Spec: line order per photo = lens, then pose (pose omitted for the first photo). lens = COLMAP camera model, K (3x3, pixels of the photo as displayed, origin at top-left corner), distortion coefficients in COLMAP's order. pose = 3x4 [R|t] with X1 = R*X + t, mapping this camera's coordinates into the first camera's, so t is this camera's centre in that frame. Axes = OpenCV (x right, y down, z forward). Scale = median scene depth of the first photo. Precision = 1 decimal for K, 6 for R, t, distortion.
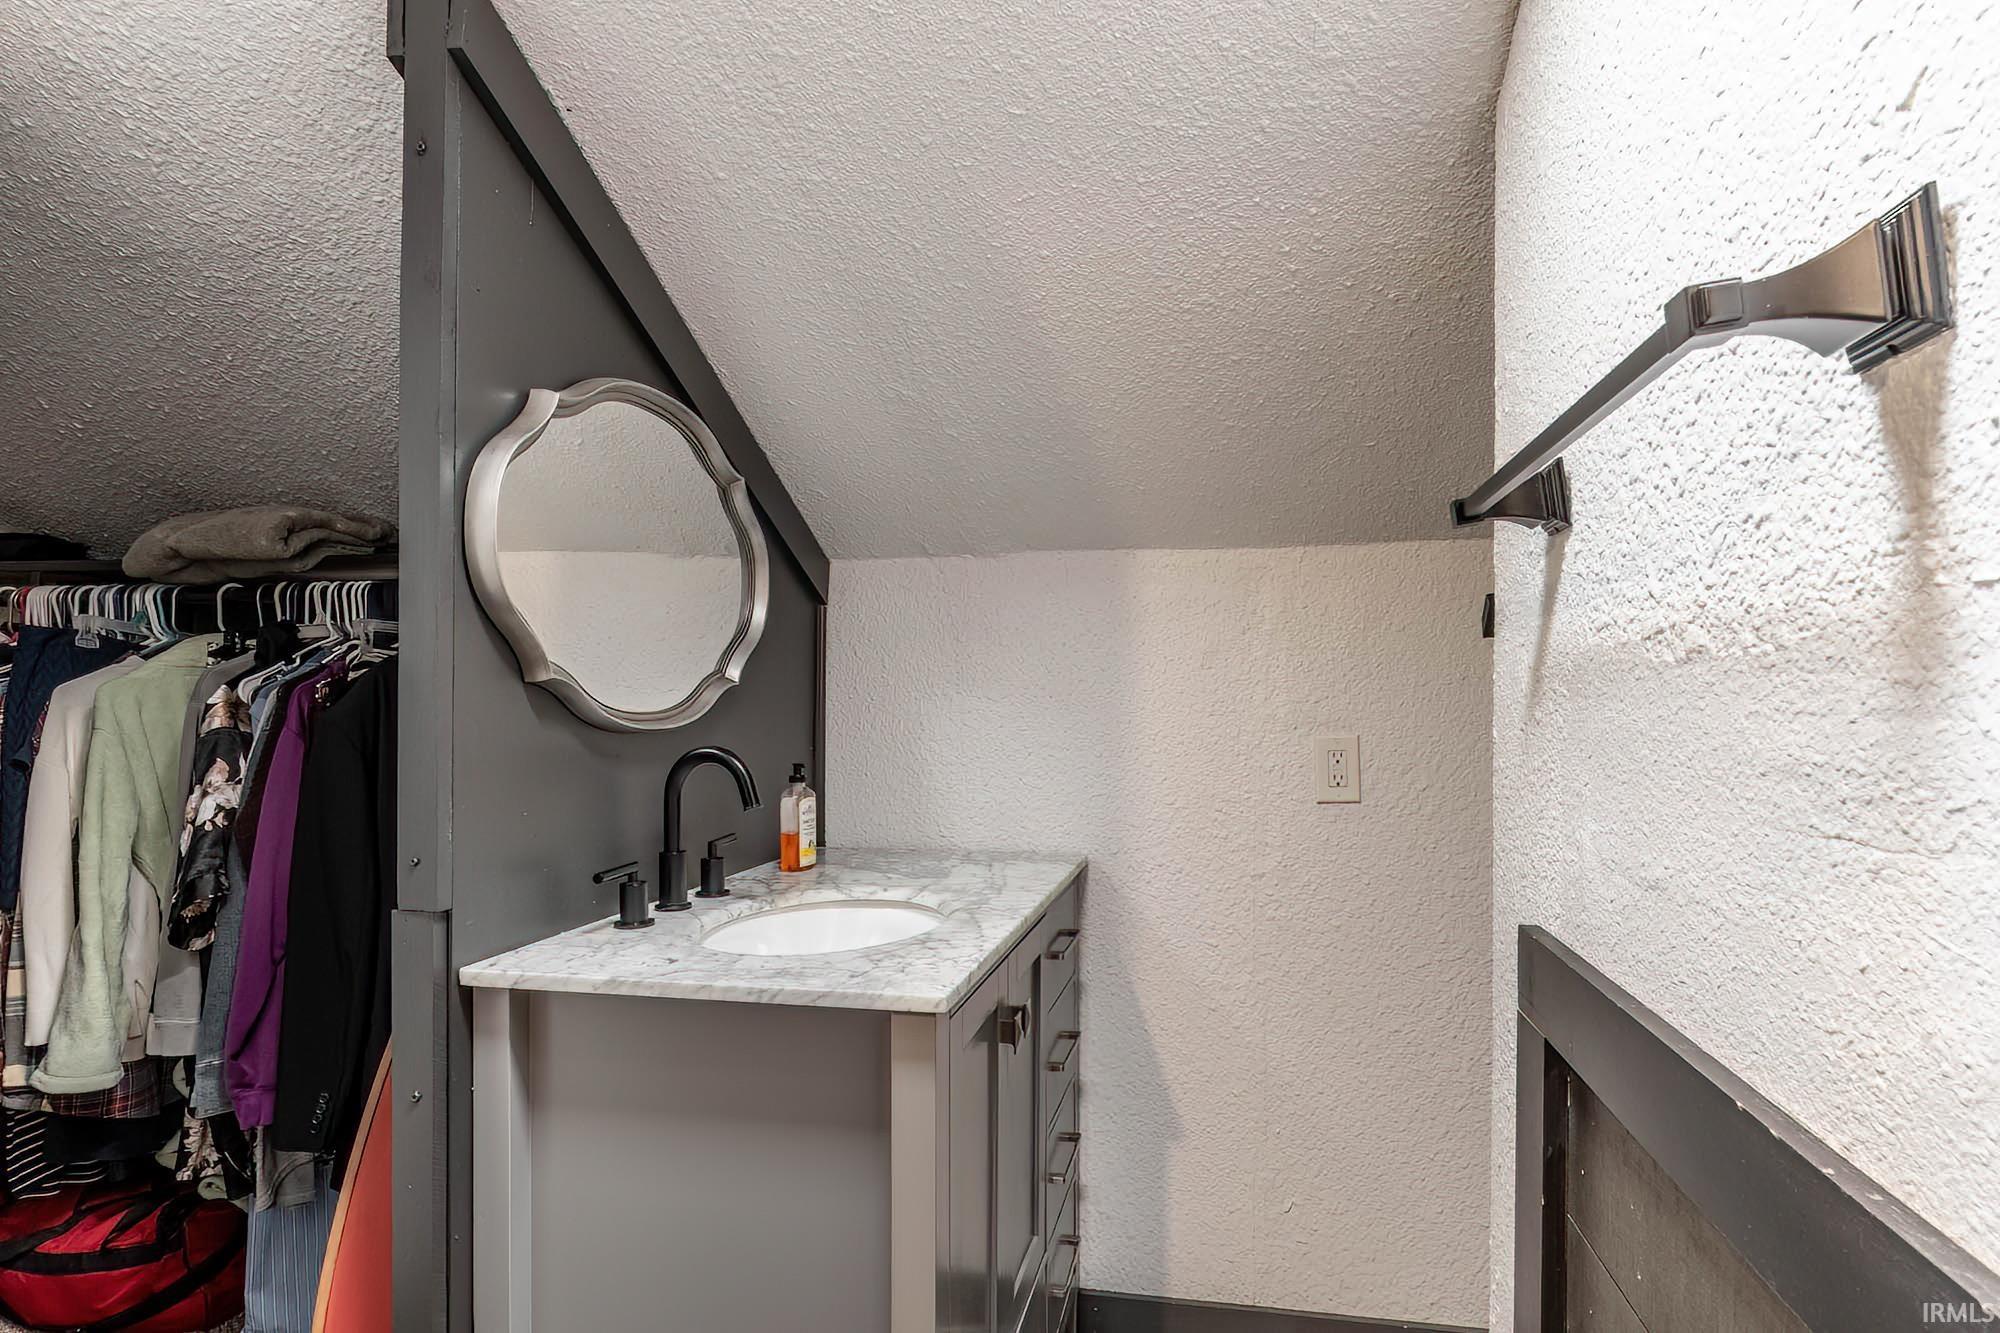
lens RADIAL K [[969.6, 0, 1039.5], [0, 969.6, 704.1], [0, 0, 1]] dist [0.000605, -0.000100]
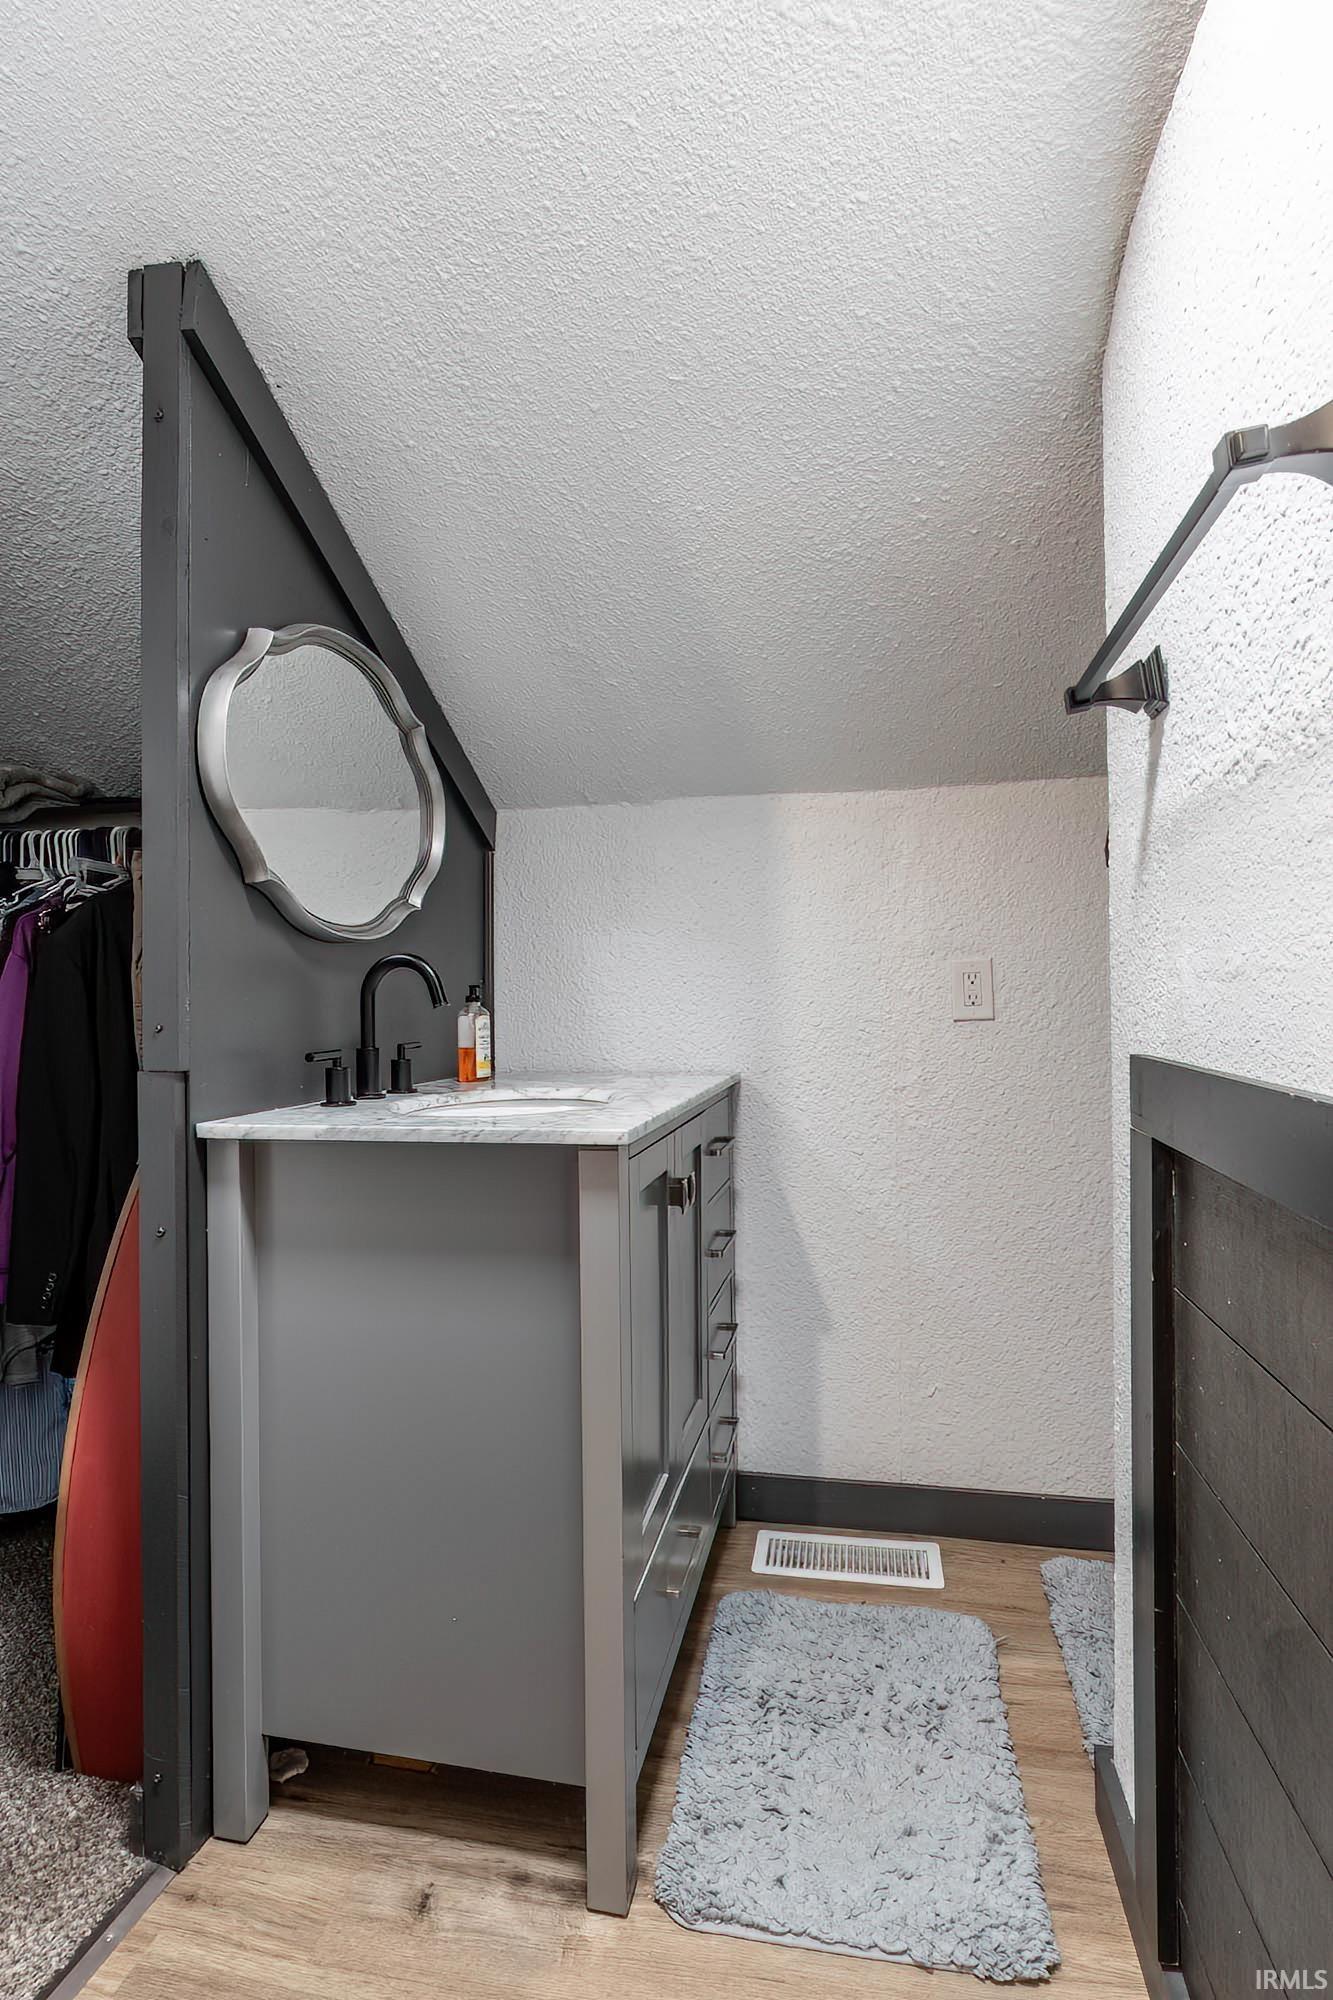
lens RADIAL K [[969.6, 0, 660.7], [0, 969.6, 993.9], [0, 0, 1]] dist [0.000605, -0.000100]
pose [[0.999845, -0.008870, -0.015236, -0.029143], [0.008529, 0.999715, -0.022296, 0.124732], [0.015430, 0.022163, 0.999635, -0.107902]]
